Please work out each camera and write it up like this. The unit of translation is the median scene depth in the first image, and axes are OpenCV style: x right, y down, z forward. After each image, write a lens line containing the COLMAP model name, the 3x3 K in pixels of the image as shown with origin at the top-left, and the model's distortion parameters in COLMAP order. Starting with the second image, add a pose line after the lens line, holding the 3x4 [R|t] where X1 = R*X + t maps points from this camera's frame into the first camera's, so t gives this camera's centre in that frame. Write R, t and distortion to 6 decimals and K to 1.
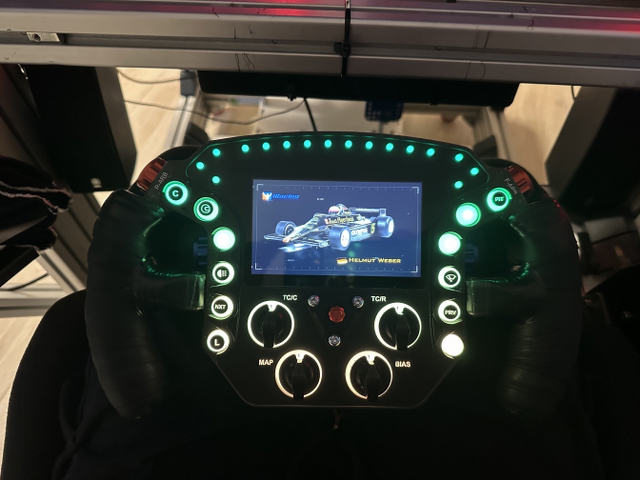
lens RADIAL K [[447.9, 0, 320.0], [0, 447.9, 240.0], [0, 0, 1]] dist [0.127846, -0.286082]
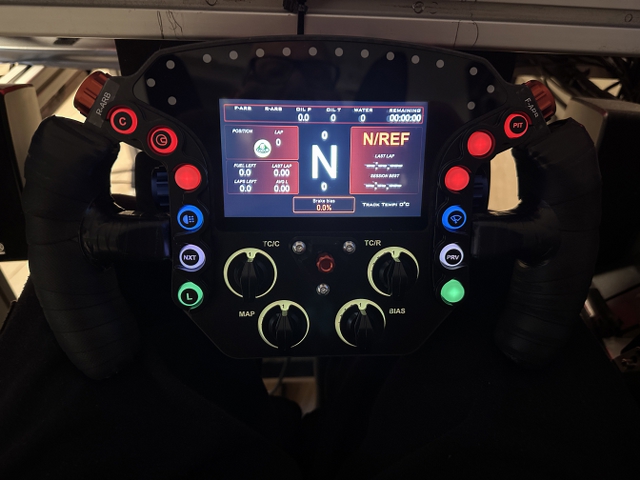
lens RADIAL K [[447.9, 0, 320.0], [0, 447.9, 240.0], [0, 0, 1]] dist [0.127846, -0.286082]
pose [[0.997904, -0.022420, 0.060705, -0.025432], [0.007438, 0.971588, 0.236562, -0.082354], [-0.064284, -0.235615, 0.969718, 0.156152]]
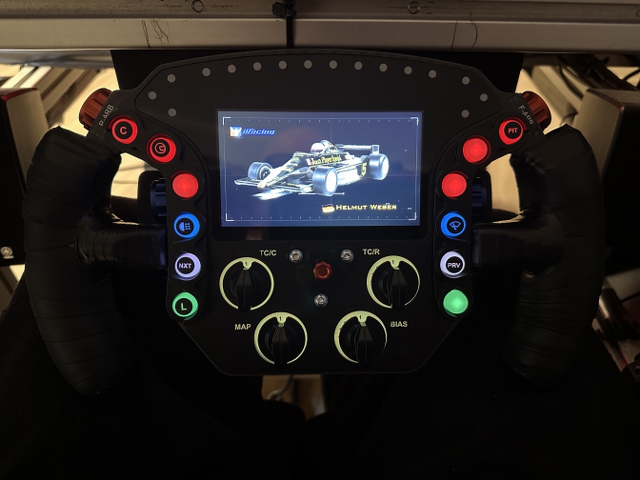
lens RADIAL K [[447.9, 0, 320.0], [0, 447.9, 240.0], [0, 0, 1]] dist [0.127846, -0.286082]
pose [[0.999178, -0.024072, 0.032618, 0.004779], [0.020301, 0.993571, 0.111377, 0.010567], [-0.035089, -0.110623, 0.993243, 0.149877]]
